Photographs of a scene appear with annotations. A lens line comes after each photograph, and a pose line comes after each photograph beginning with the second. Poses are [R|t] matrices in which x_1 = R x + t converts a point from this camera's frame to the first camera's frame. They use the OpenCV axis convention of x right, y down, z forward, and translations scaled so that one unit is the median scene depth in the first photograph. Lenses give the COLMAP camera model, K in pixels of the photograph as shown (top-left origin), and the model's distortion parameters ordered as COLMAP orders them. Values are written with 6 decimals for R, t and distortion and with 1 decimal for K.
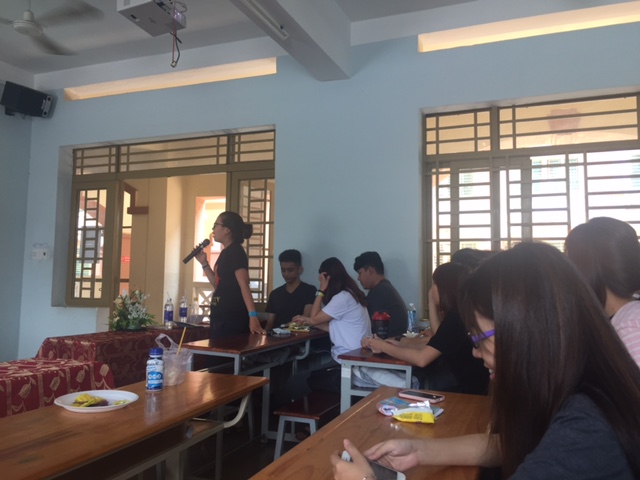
lens RADIAL K [[547.7, 0, 309.3], [0, 547.7, 237.5], [0, 0, 1]] dist [0.080761, -0.122464]
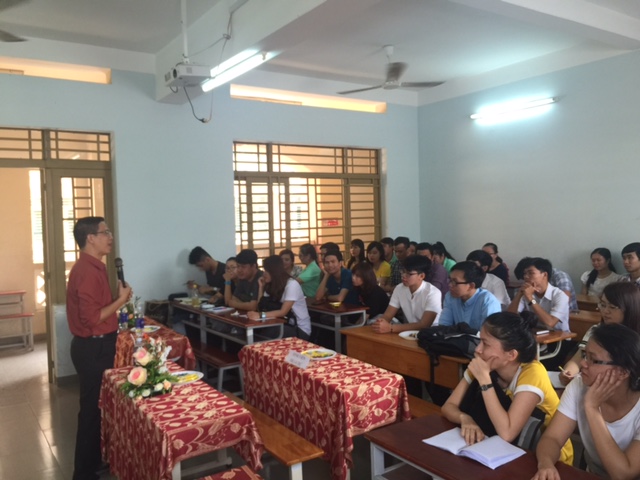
lens RADIAL K [[550.9, 0, 320.0], [0, 550.9, 240.0], [0, 0, 1]] dist [0.069120, -0.110616]
pose [[0.563360, -0.048406, 0.824792, -0.846482], [-0.004056, 0.998108, 0.061348, -0.063520], [-0.826201, -0.037907, 0.562098, 0.022109]]
